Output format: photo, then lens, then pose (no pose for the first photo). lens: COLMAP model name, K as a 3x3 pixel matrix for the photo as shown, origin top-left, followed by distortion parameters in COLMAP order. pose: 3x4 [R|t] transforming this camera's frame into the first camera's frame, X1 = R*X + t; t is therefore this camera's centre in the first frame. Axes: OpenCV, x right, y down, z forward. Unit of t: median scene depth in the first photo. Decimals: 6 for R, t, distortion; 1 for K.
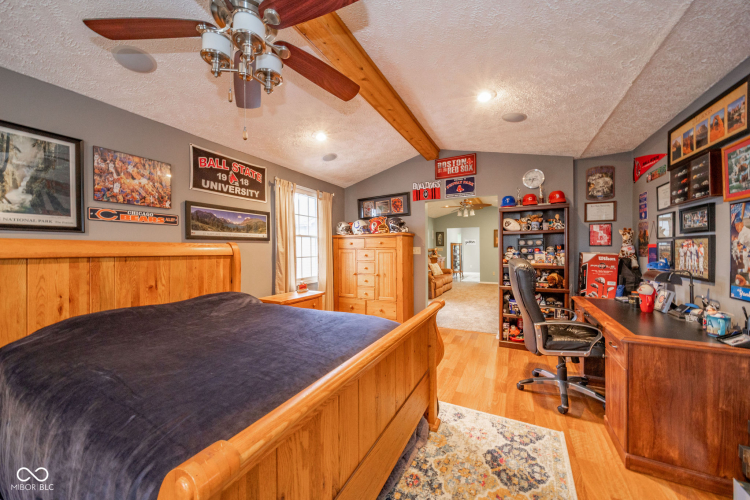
lens RADIAL K [[263.6, 0, 372.0], [0, 263.6, 250.5], [0, 0, 1]] dist [0.001846, -0.000612]
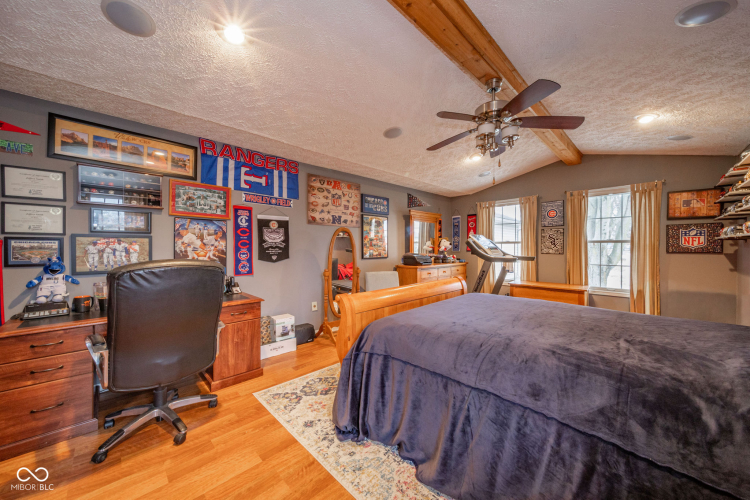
lens RADIAL K [[263.6, 0, 369.0], [0, 263.6, 247.8], [0, 0, 1]] dist [0.001846, -0.000612]
pose [[-0.945187, 0.016517, 0.326112, -0.201095], [0.017485, 0.999847, 0.000037, 0.022944], [-0.326061, 0.005737, -0.945331, 2.078707]]
